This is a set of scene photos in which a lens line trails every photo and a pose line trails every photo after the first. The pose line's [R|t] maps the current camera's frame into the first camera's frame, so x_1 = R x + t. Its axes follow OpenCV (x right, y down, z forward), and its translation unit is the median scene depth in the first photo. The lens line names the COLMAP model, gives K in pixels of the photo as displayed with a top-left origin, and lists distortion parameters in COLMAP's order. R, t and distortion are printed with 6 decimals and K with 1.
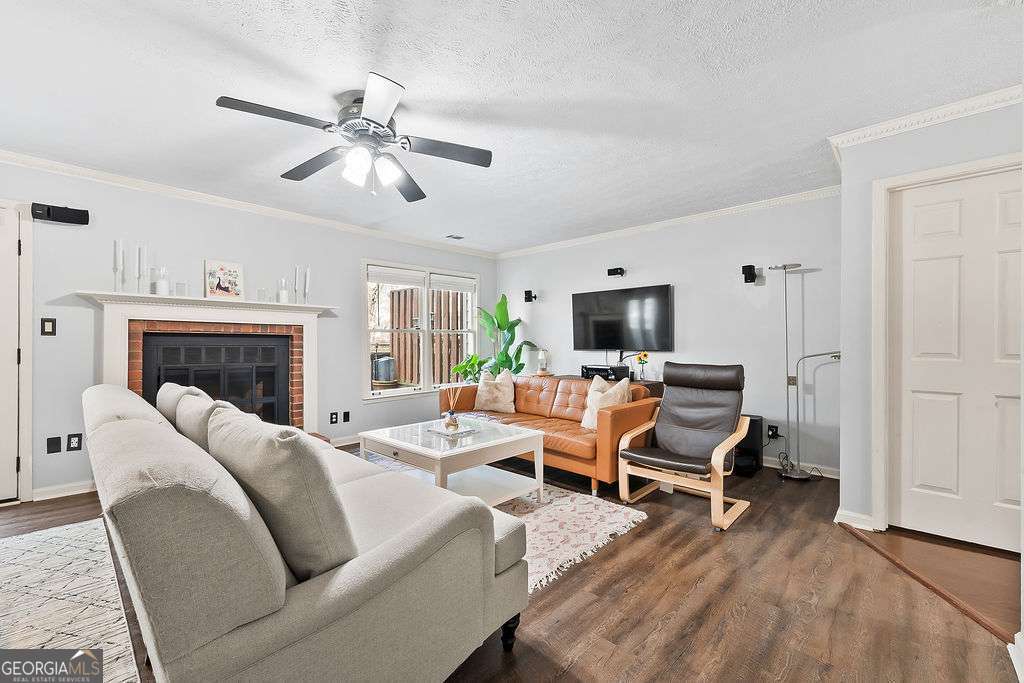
lens RADIAL K [[418.1, 0, 503.4], [0, 418.1, 338.5], [0, 0, 1]] dist [0.007401, -0.000933]
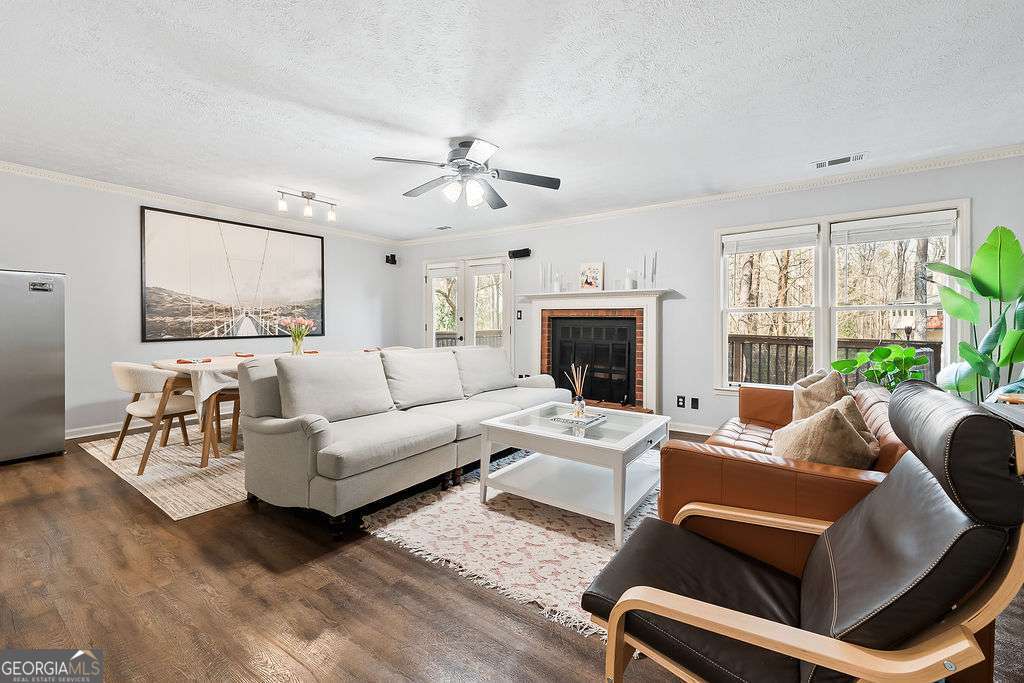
lens RADIAL K [[418.1, 0, 512.9], [0, 418.1, 323.4], [0, 0, 1]] dist [0.007401, -0.000933]
pose [[0.155877, 0.000546, -0.987776, 0.624451], [0.003016, 0.999995, 0.001028, 0.006301], [0.987772, -0.003139, 0.155874, 0.573993]]
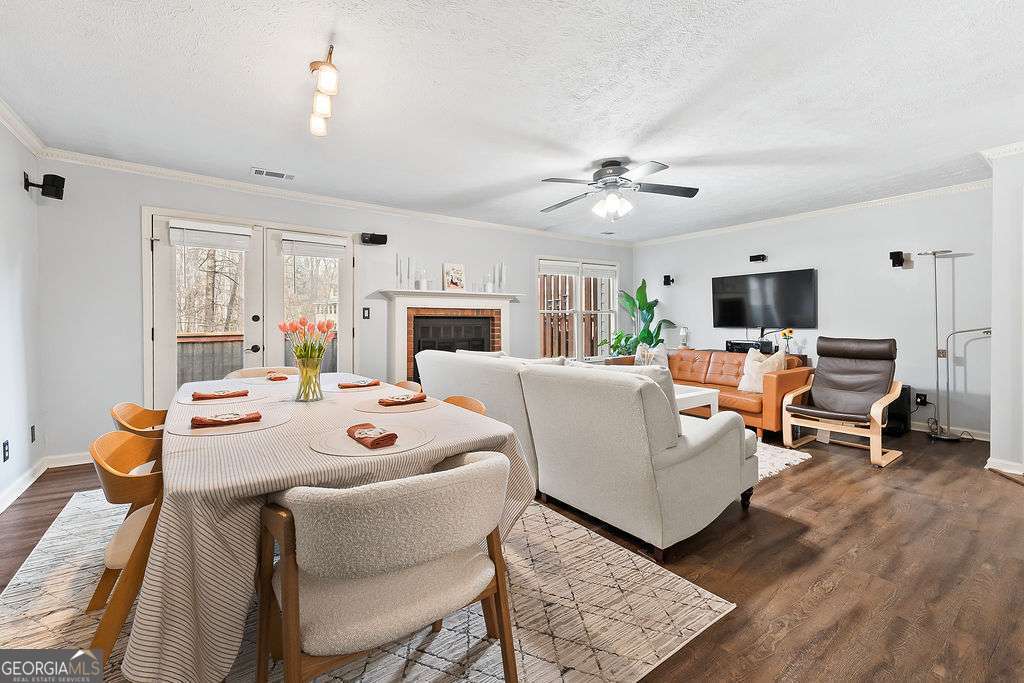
lens RADIAL K [[418.1, 0, 511.3], [0, 418.1, 320.8], [0, 0, 1]] dist [0.007401, -0.000933]
pose [[0.983090, -0.006685, -0.183000, -0.243091], [0.008631, 0.999914, 0.009839, -0.008995], [0.182919, -0.011252, 0.983064, -0.324351]]
